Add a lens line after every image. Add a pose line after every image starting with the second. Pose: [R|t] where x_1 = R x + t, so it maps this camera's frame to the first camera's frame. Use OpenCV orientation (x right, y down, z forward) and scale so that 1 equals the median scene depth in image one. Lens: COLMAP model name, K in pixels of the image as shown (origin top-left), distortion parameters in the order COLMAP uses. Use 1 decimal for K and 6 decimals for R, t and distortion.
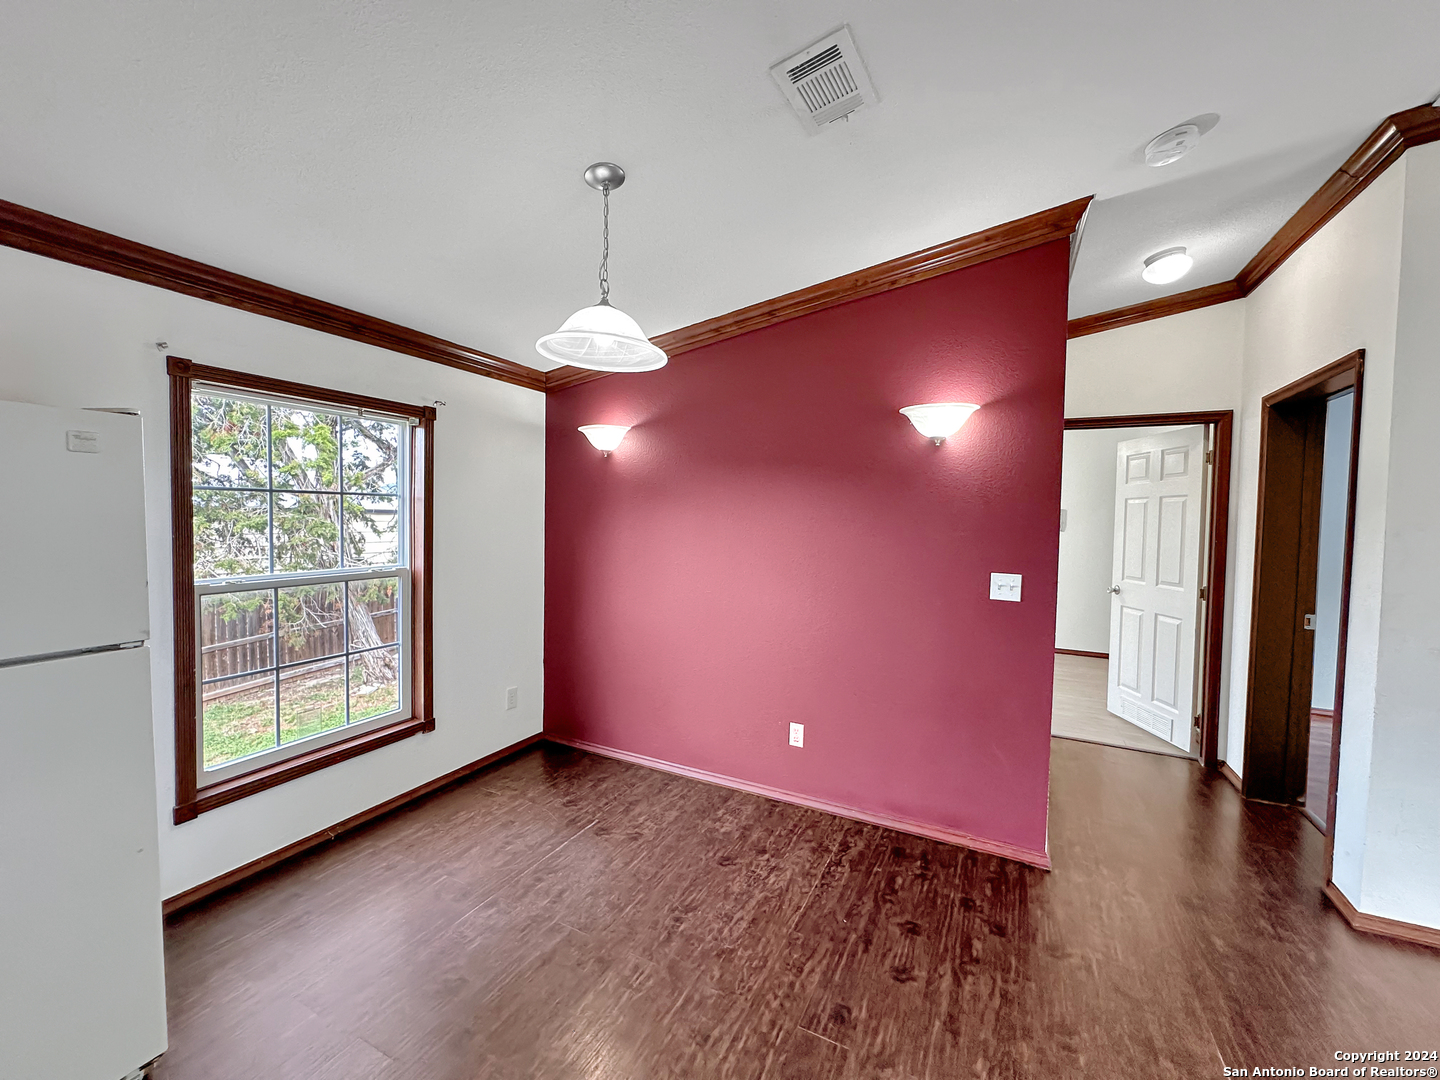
lens RADIAL K [[577.4, 0, 721.7], [0, 577.4, 537.9], [0, 0, 1]] dist [-0.005621, -0.000037]
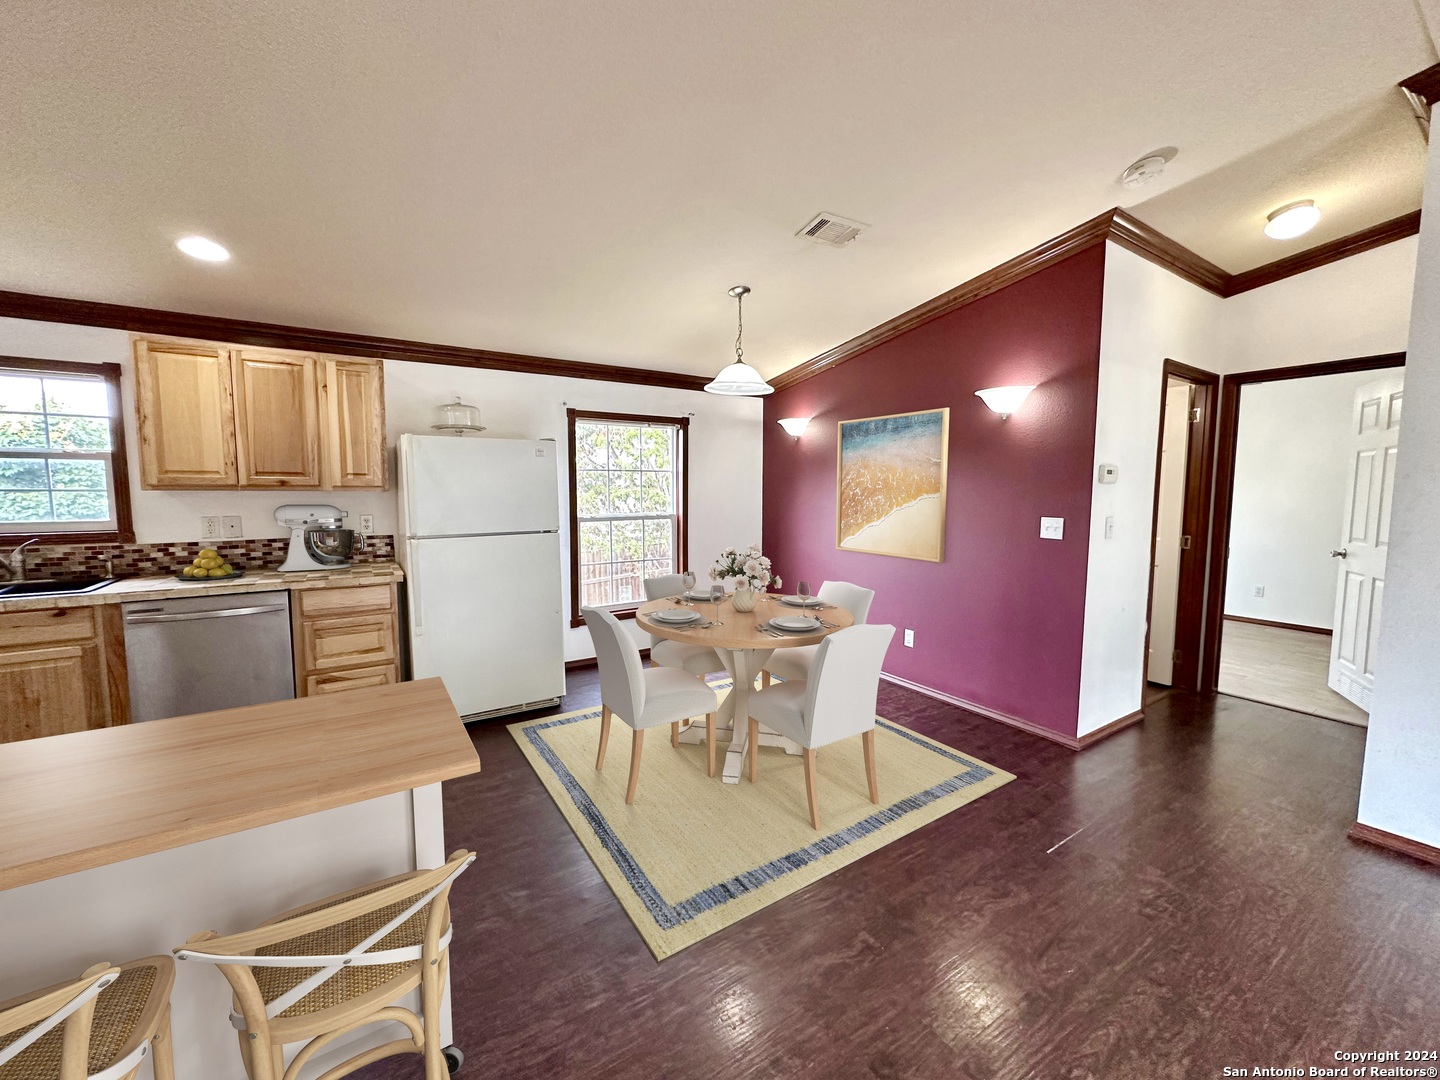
lens RADIAL K [[577.4, 0, 721.7], [0, 577.4, 537.9], [0, 0, 1]] dist [-0.005621, -0.000037]
pose [[0.863354, 0.027811, -0.503832, 0.479681], [-0.006880, 0.999036, 0.043356, 0.053515], [0.504552, -0.033965, 0.862713, -0.442935]]
